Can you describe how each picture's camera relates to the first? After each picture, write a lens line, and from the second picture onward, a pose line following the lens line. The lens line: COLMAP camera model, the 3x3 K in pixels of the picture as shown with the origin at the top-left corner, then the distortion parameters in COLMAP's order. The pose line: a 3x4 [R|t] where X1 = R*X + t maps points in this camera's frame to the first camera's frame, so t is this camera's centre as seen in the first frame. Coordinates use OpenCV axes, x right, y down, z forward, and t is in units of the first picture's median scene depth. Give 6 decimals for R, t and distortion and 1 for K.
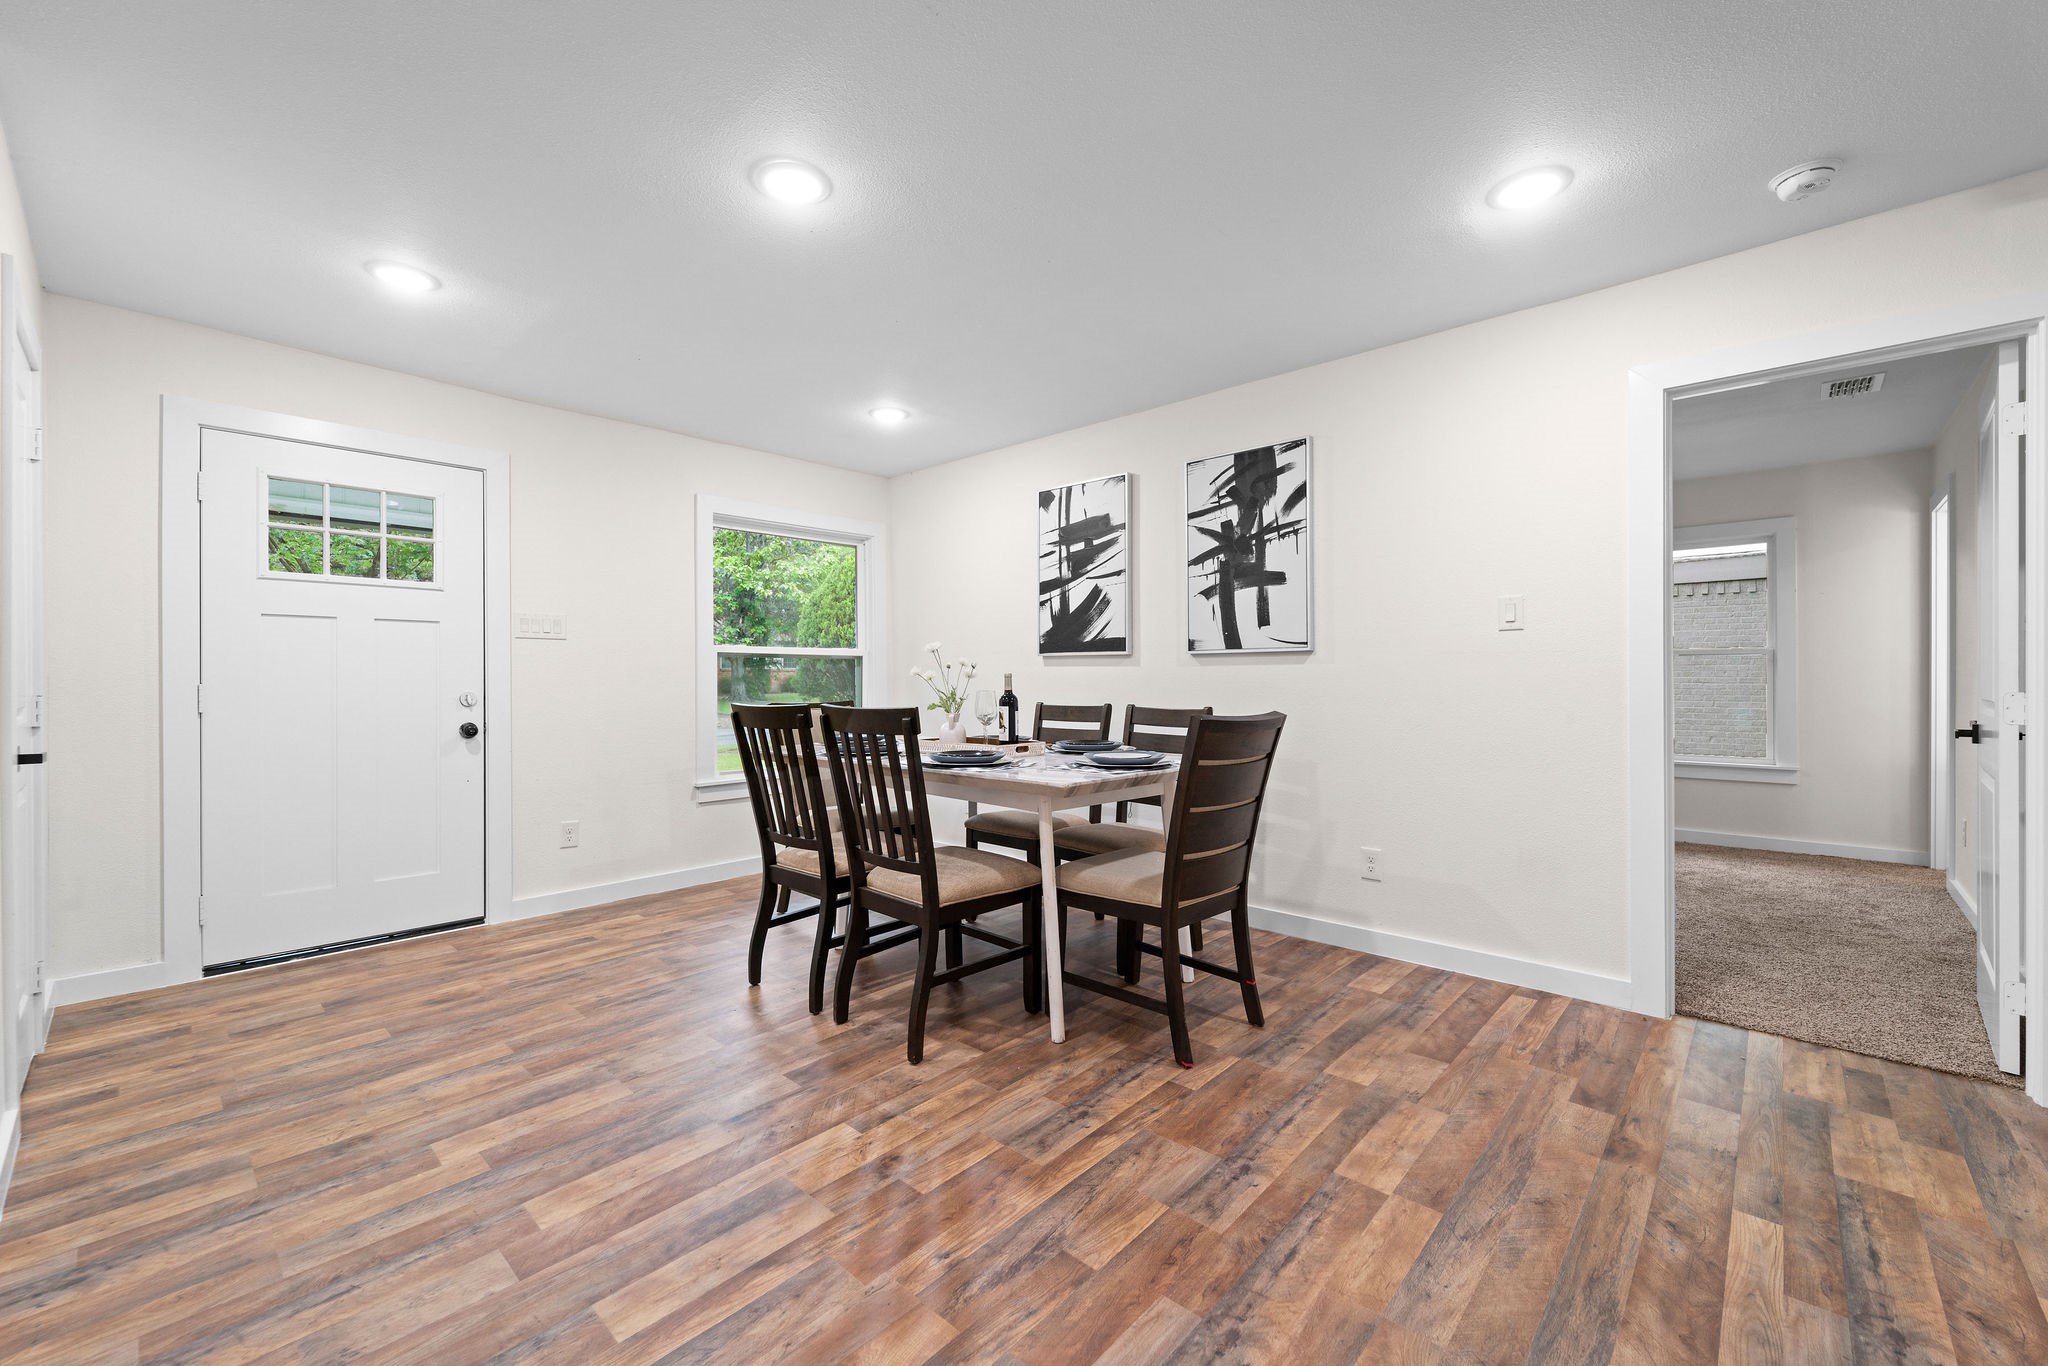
lens RADIAL K [[825.3, 0, 1014.4], [0, 825.3, 677.8], [0, 0, 1]] dist [-0.006840, 0.001283]
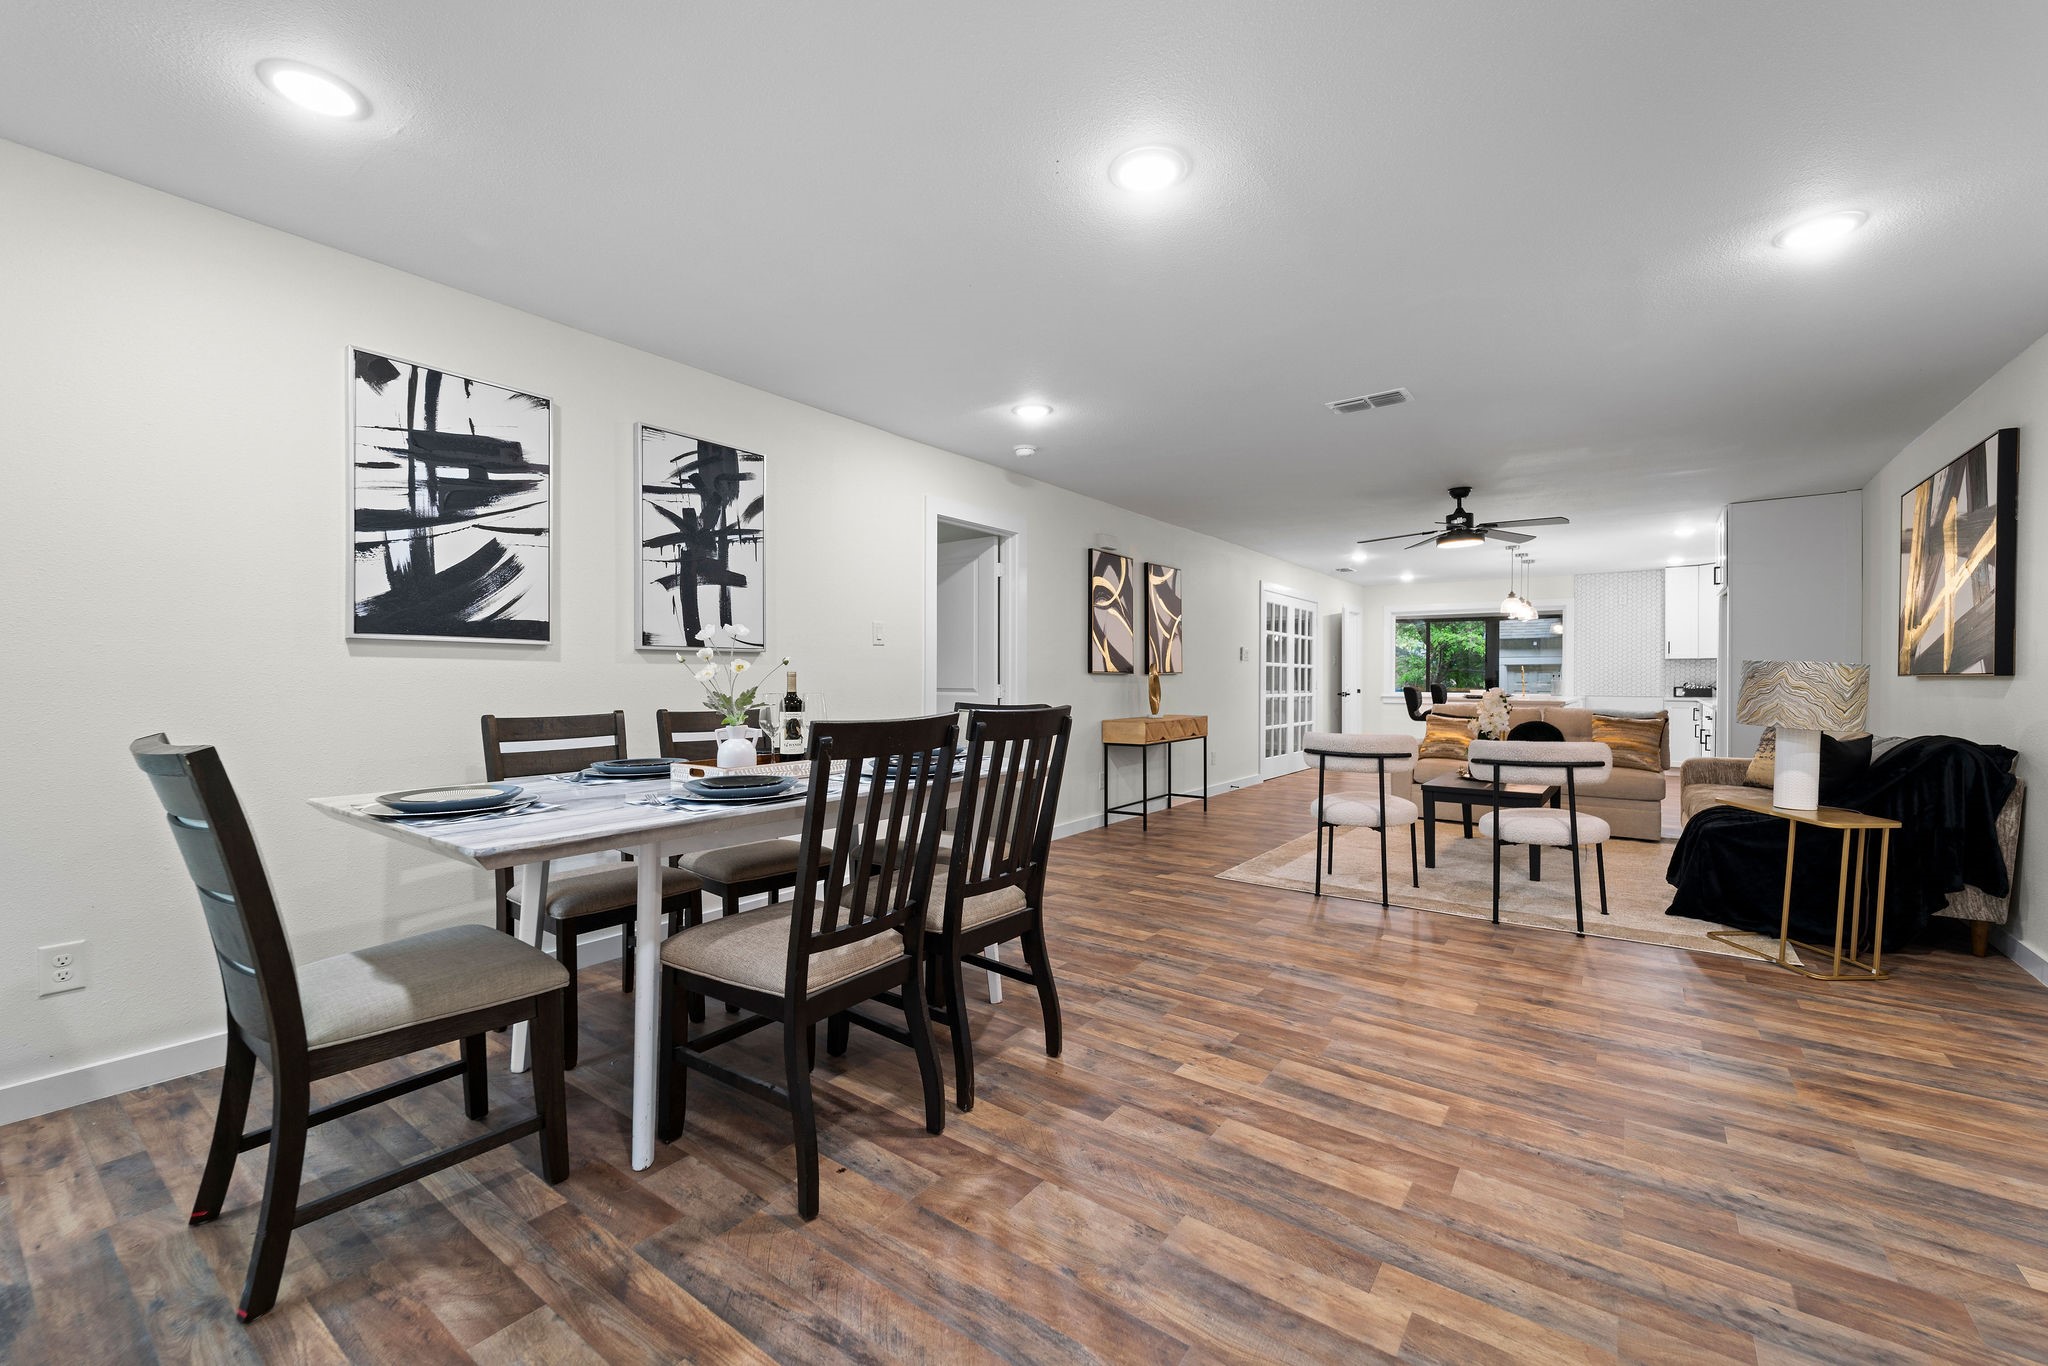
lens RADIAL K [[825.3, 0, 1024.5], [0, 825.3, 690.4], [0, 0, 1]] dist [-0.006840, 0.001283]
pose [[-0.116609, -0.013996, 0.993079, -1.025876], [-0.003193, 0.999901, 0.013717, 0.001467], [-0.993173, -0.001572, -0.116642, 1.055797]]
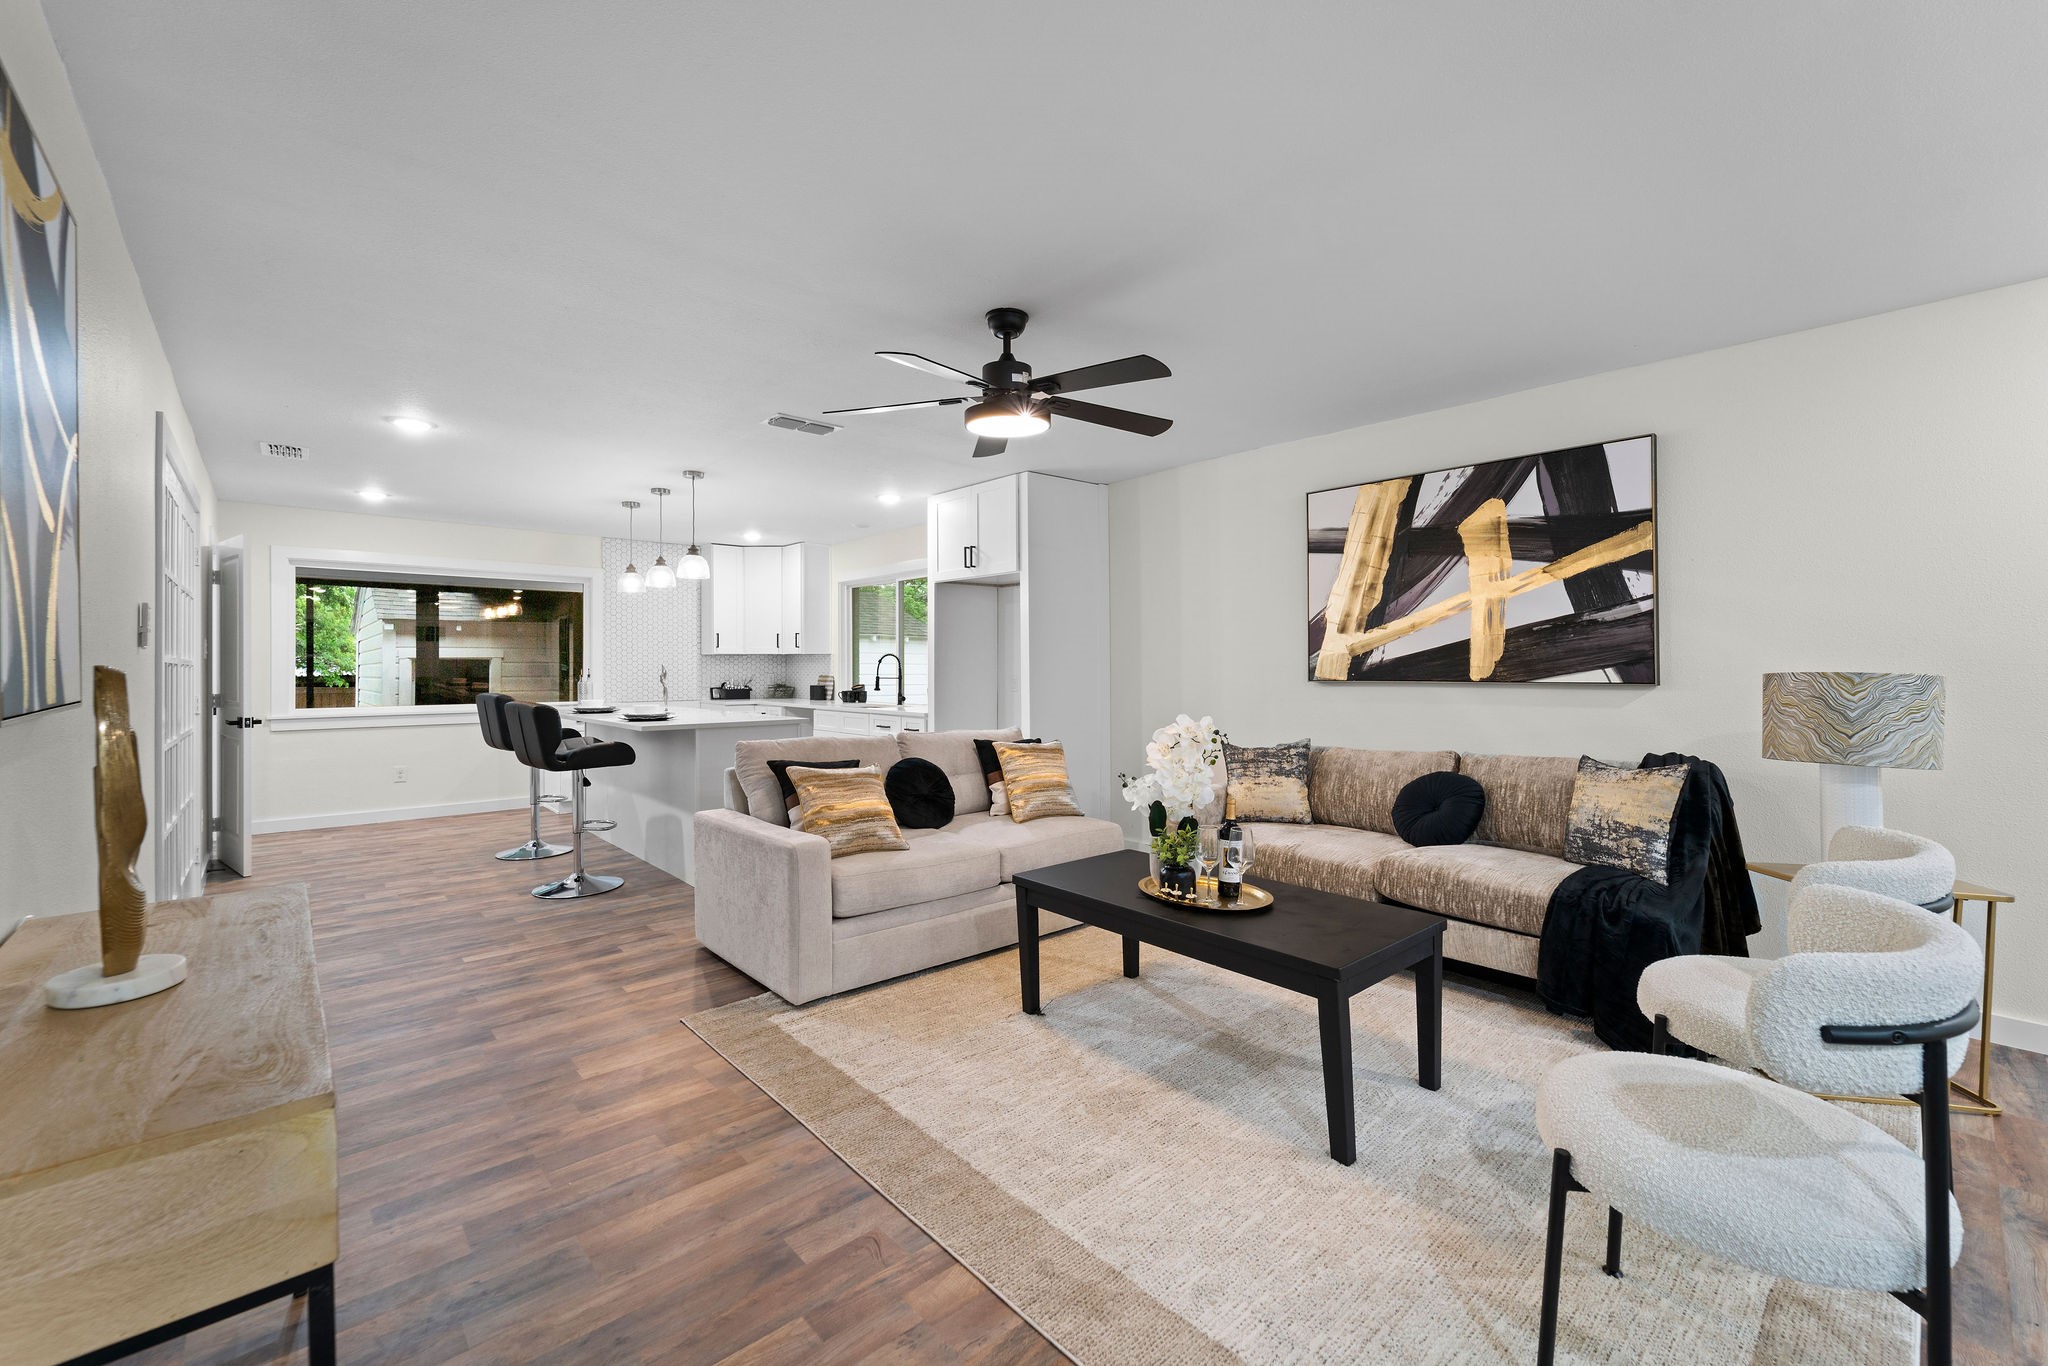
lens RADIAL K [[825.3, 0, 1020.3], [0, 825.3, 668.1], [0, 0, 1]] dist [-0.006840, 0.001283]
pose [[-0.996114, 0.007749, 0.087736, 0.962942], [0.007903, 0.999968, 0.001408, -0.043518], [-0.087723, 0.002095, -0.996143, 0.731234]]
